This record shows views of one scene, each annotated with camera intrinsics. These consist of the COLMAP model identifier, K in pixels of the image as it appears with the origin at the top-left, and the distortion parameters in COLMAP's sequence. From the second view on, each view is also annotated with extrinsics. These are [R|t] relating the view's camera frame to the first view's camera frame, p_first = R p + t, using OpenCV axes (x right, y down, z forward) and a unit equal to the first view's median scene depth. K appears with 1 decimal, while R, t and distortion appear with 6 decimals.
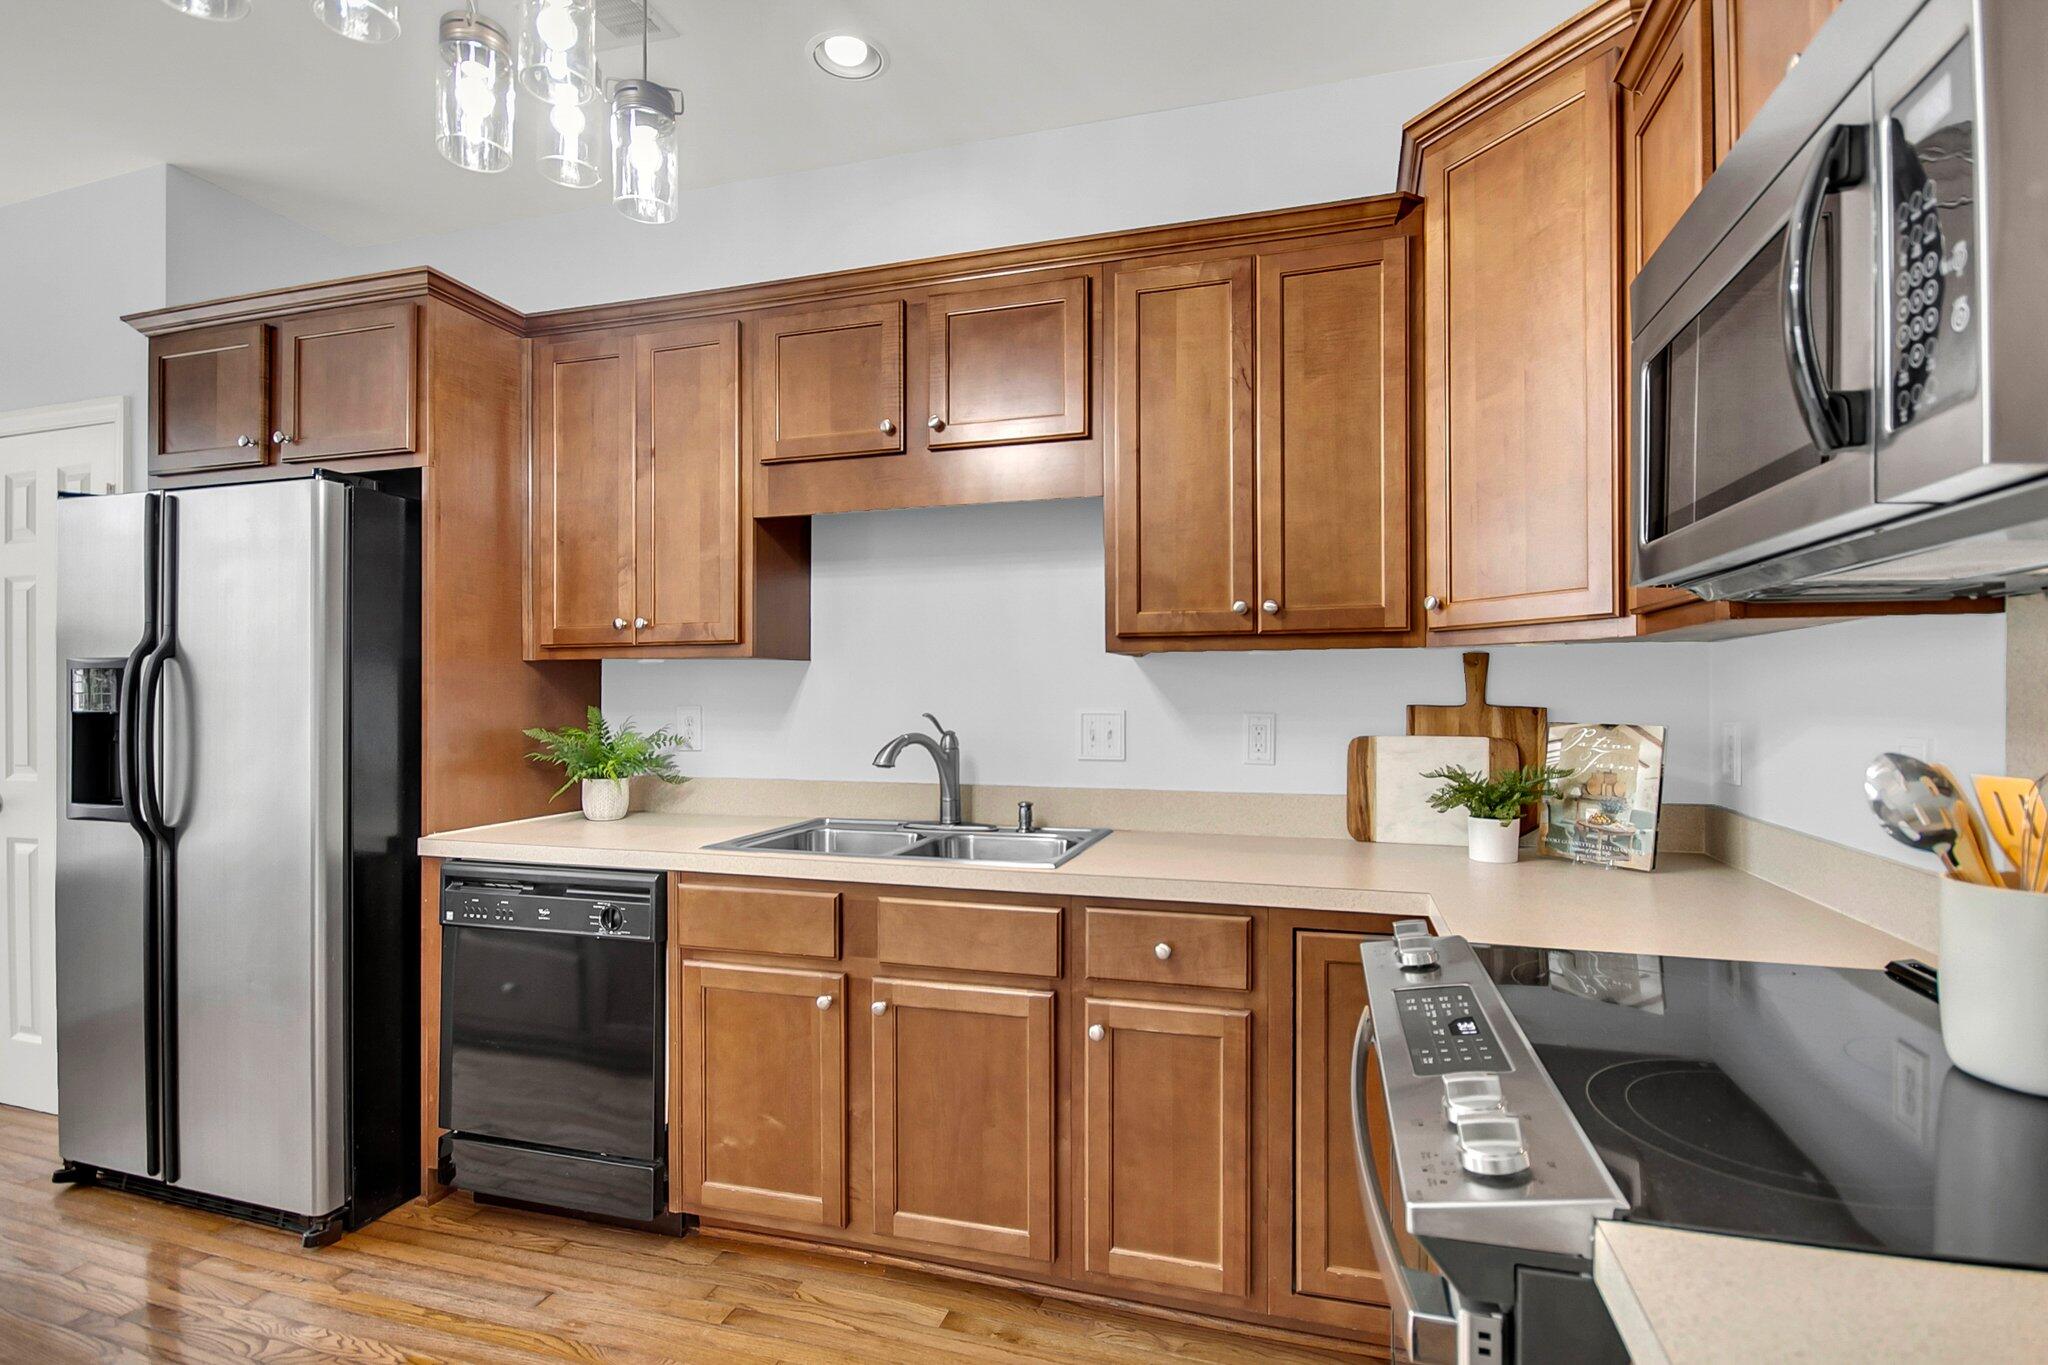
lens RADIAL K [[977.4, 0, 1027.0], [0, 977.4, 693.0], [0, 0, 1]] dist [0.000382, 0.000046]
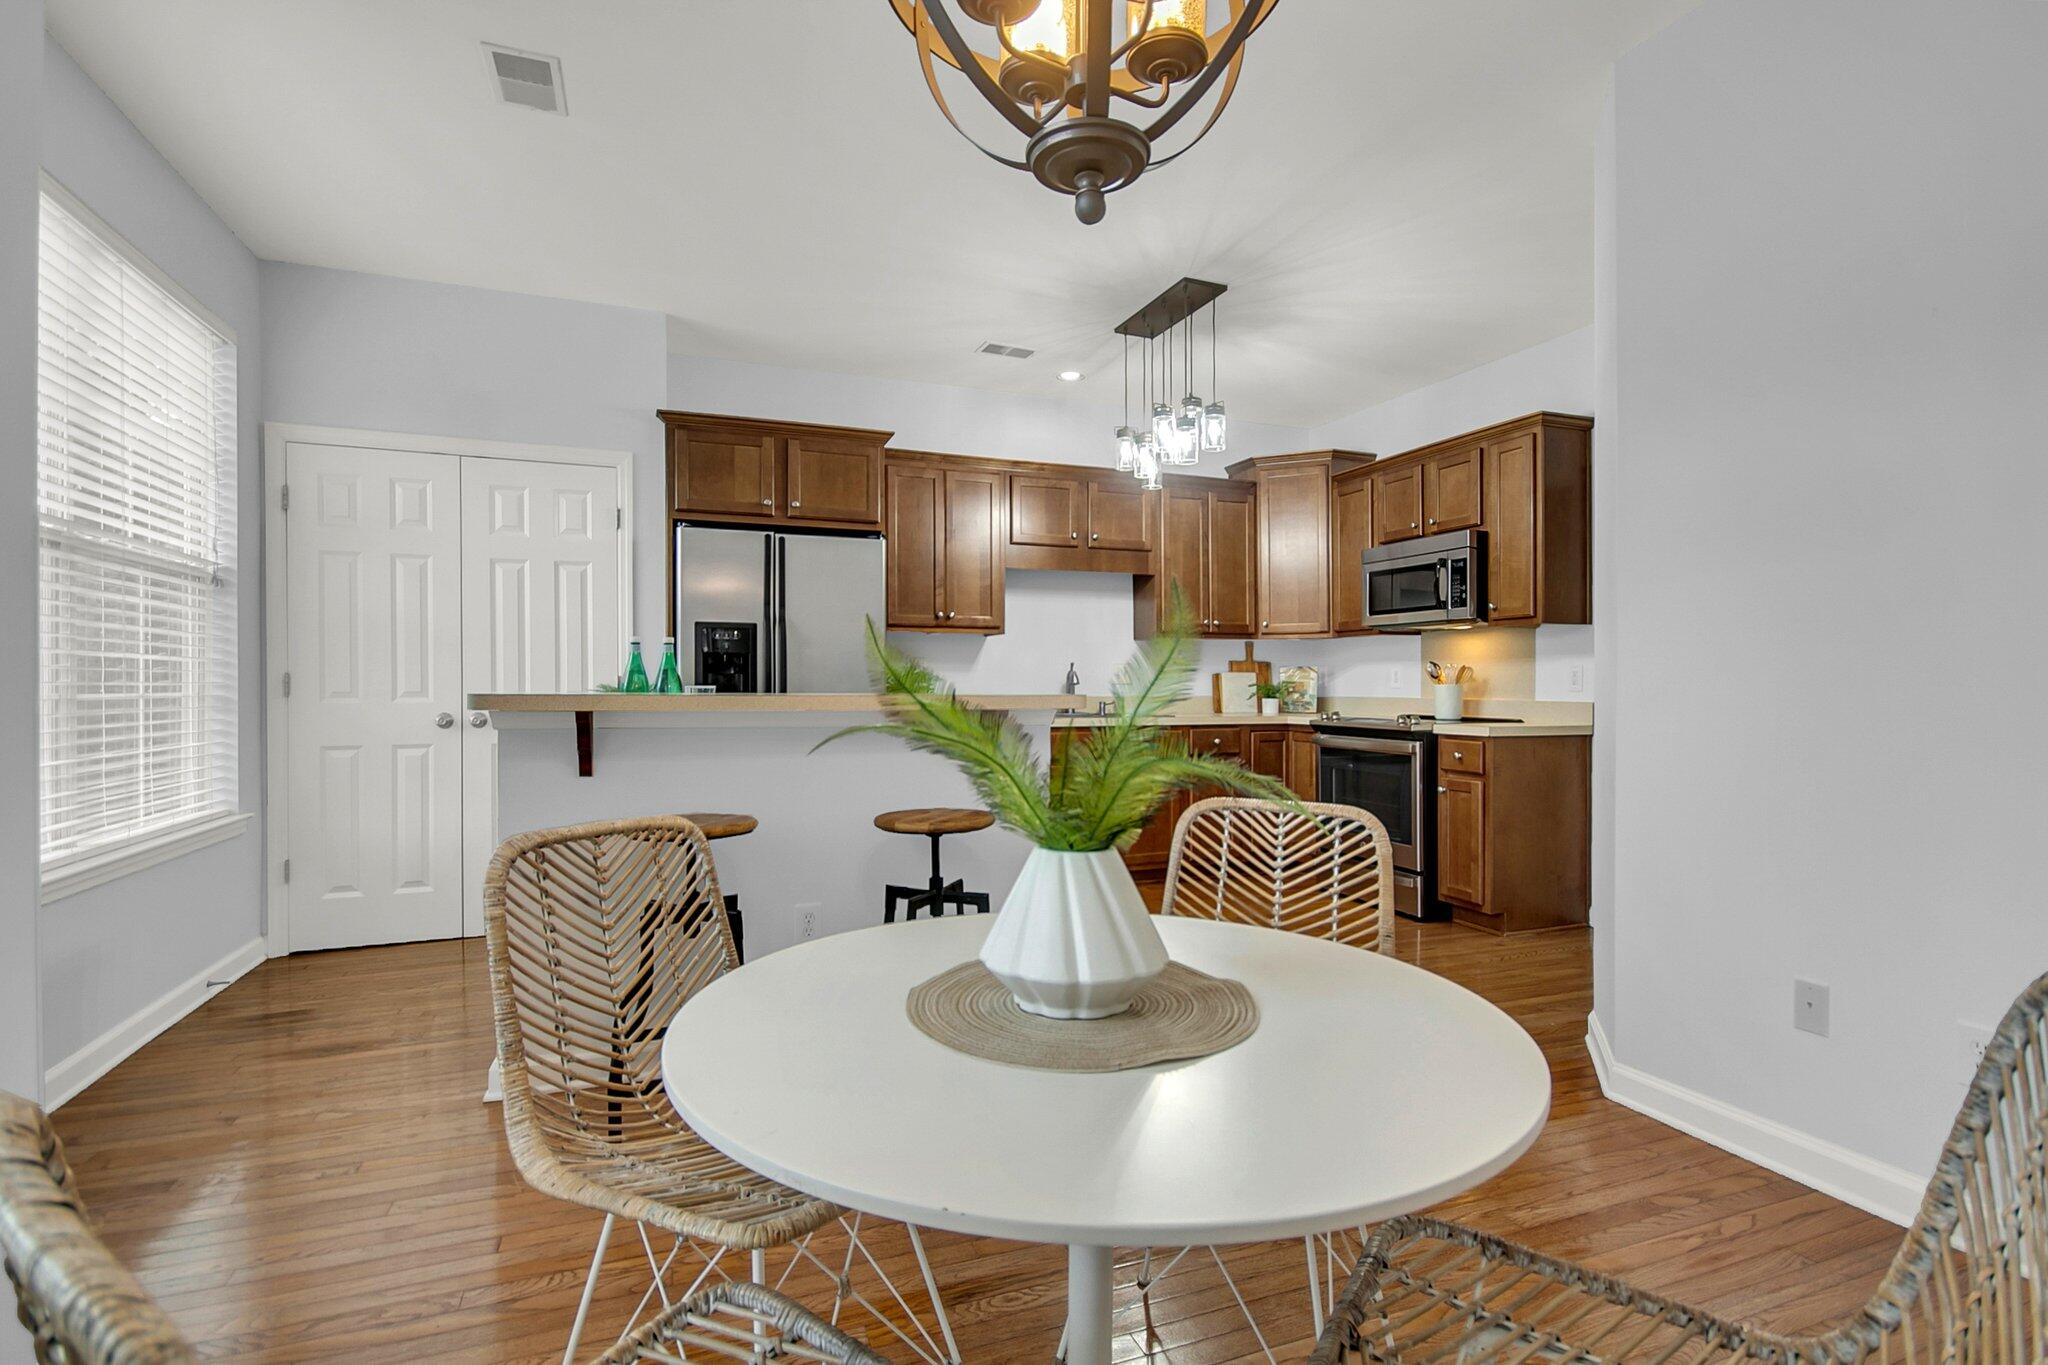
lens RADIAL K [[977.4, 0, 1023.8], [0, 977.4, 679.9], [0, 0, 1]] dist [0.000382, 0.000046]
pose [[0.791557, 0.005409, 0.611071, -1.726343], [-0.008042, 0.999966, 0.001566, 0.066505], [-0.611042, -0.006153, 0.791574, -0.781220]]
